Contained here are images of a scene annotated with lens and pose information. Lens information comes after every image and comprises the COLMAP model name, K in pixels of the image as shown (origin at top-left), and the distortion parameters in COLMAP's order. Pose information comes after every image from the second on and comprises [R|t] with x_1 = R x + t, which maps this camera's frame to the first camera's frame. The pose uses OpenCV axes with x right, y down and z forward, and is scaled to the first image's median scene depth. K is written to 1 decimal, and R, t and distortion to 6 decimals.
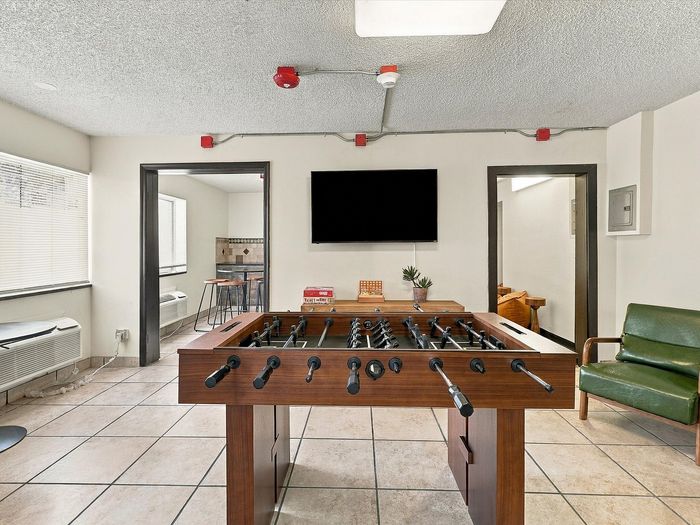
lens RADIAL K [[342.6, 0, 343.7], [0, 342.6, 245.9], [0, 0, 1]] dist [-0.000004, -0.000223]
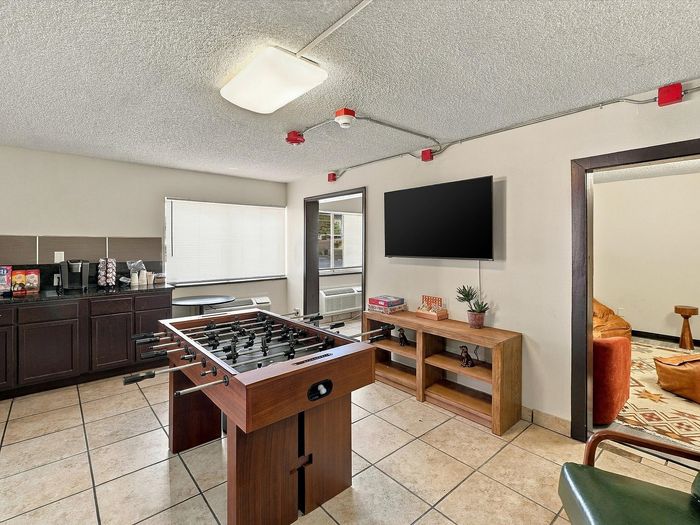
lens RADIAL K [[342.6, 0, 352.4], [0, 342.6, 247.6], [0, 0, 1]] dist [-0.000004, -0.000223]
pose [[0.682549, 0.014290, -0.730700, 0.630183], [0.003157, 0.999742, 0.022501, -0.062167], [0.730833, -0.017664, 0.682328, 0.152018]]
